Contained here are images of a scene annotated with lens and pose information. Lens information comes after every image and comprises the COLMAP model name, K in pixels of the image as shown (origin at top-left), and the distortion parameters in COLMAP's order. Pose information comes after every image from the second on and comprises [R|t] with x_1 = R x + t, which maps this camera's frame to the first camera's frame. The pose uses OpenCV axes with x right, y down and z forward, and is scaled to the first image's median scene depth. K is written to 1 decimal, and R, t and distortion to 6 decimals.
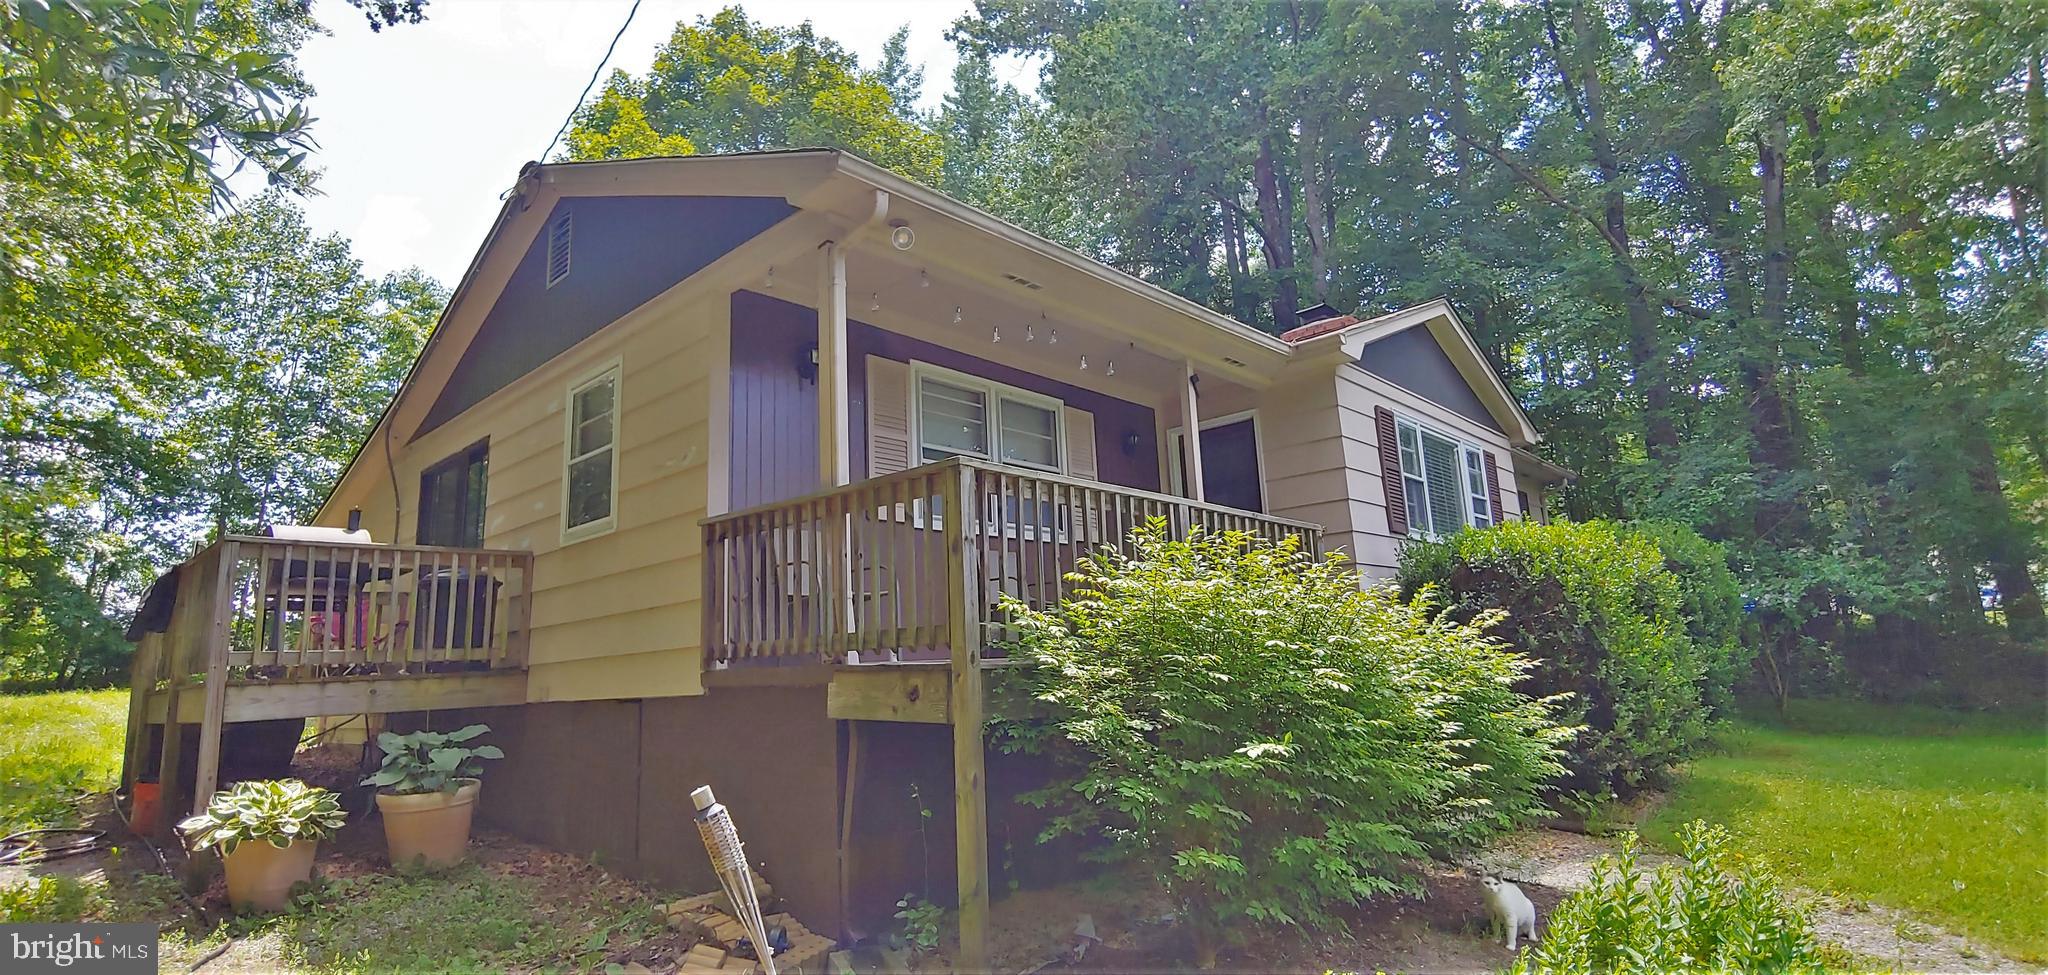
lens RADIAL K [[969.0, 0, 1022.7], [0, 969.0, 490.2], [0, 0, 1]] dist [0.015866, -0.022016]
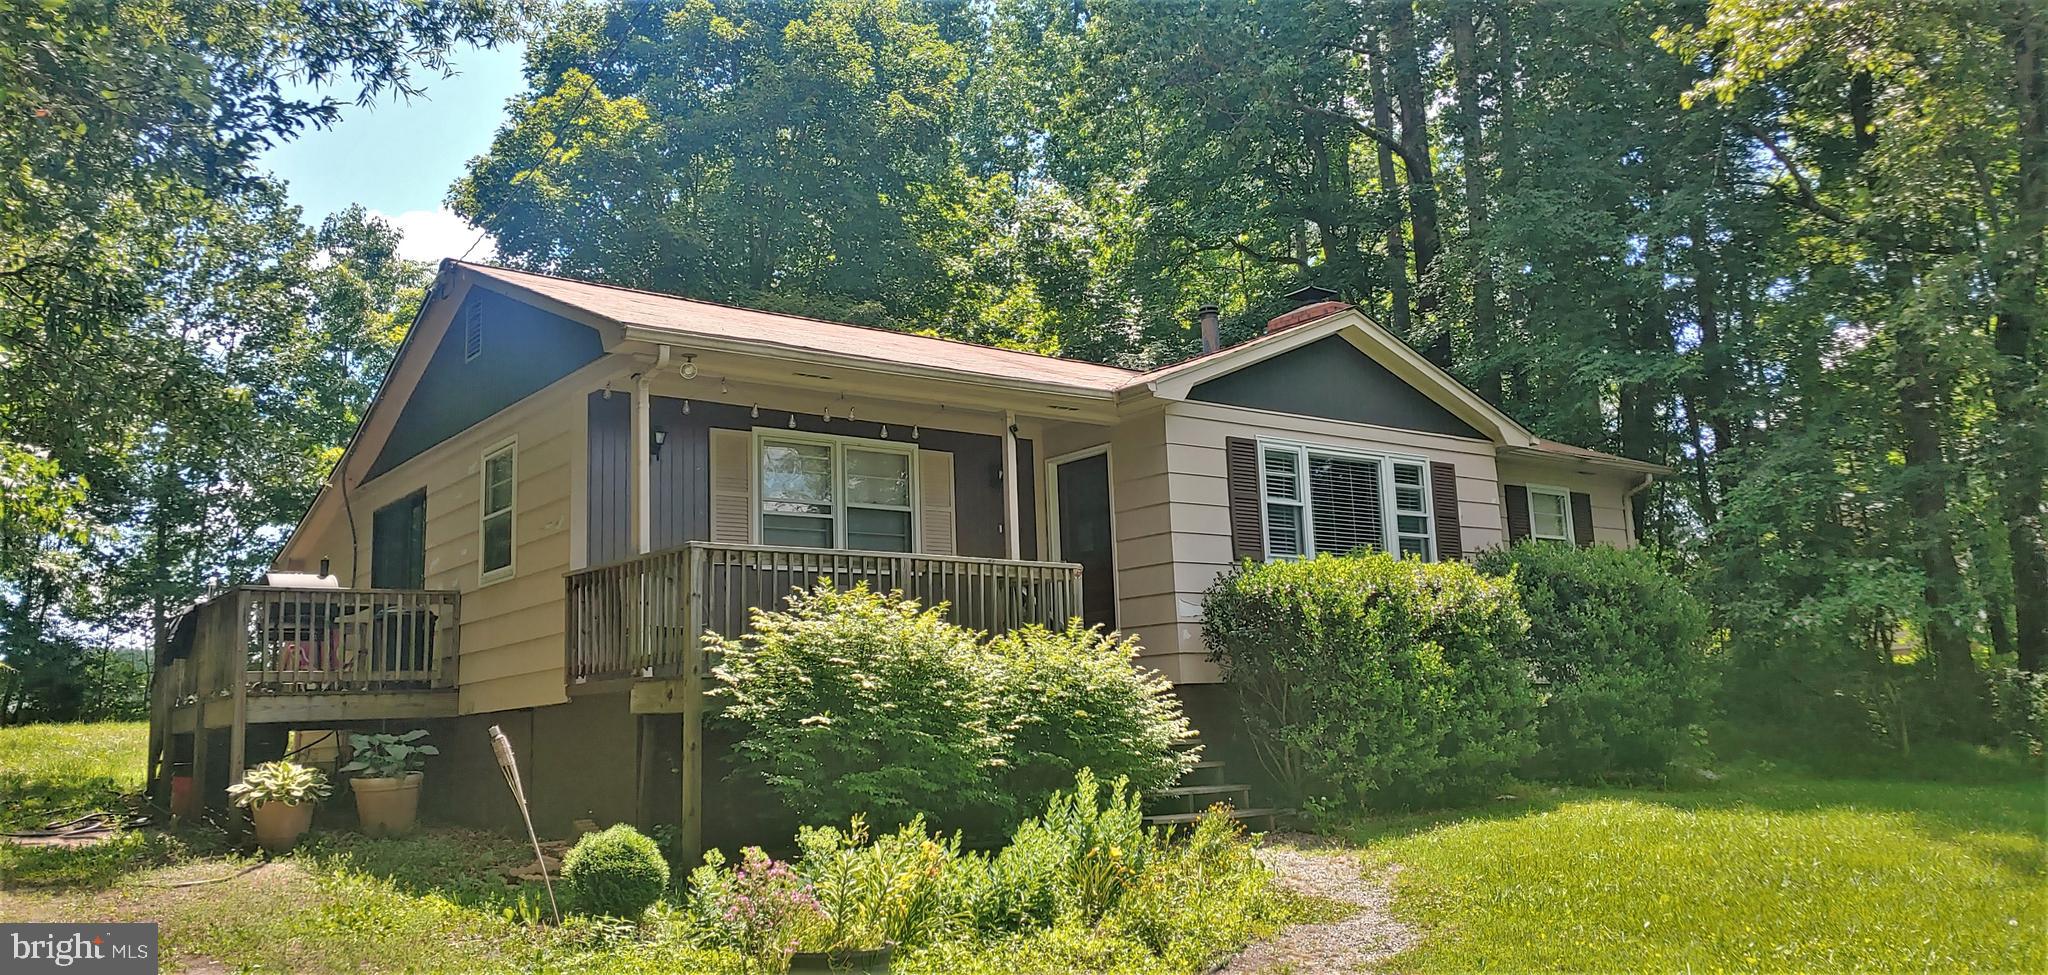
lens RADIAL K [[1574.9, 0, 1027.2], [0, 1574.9, 469.2], [0, 0, 1]] dist [0.007021, -0.078557]
pose [[0.986548, -0.021194, -0.162091, 0.540625], [0.024353, 0.999550, 0.017528, -0.111297], [0.161647, -0.021240, 0.986620, -0.858290]]
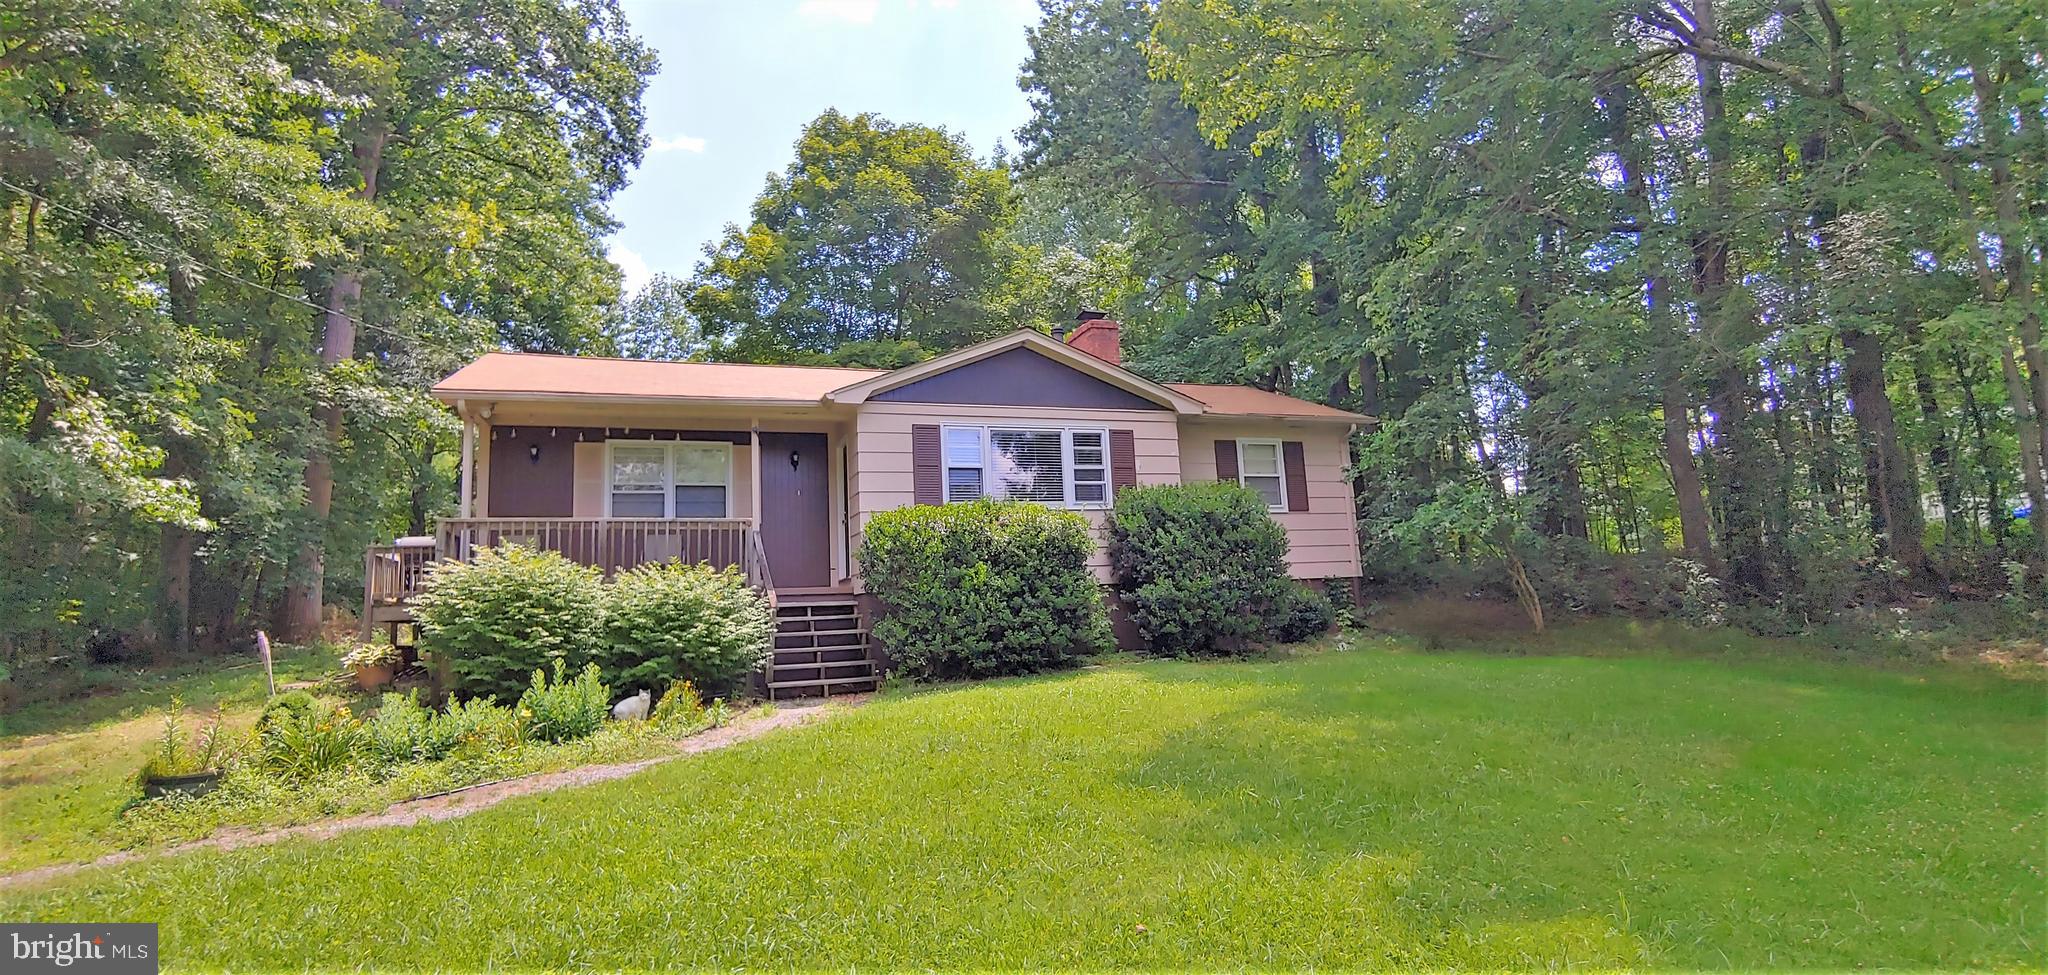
lens RADIAL K [[969.0, 0, 1022.7], [0, 969.0, 490.2], [0, 0, 1]] dist [0.015866, -0.022016]
pose [[0.885596, -0.056344, -0.461027, 1.548537], [0.091556, 0.994316, 0.054352, -0.066916], [0.455344, -0.090344, 0.885720, -0.354260]]
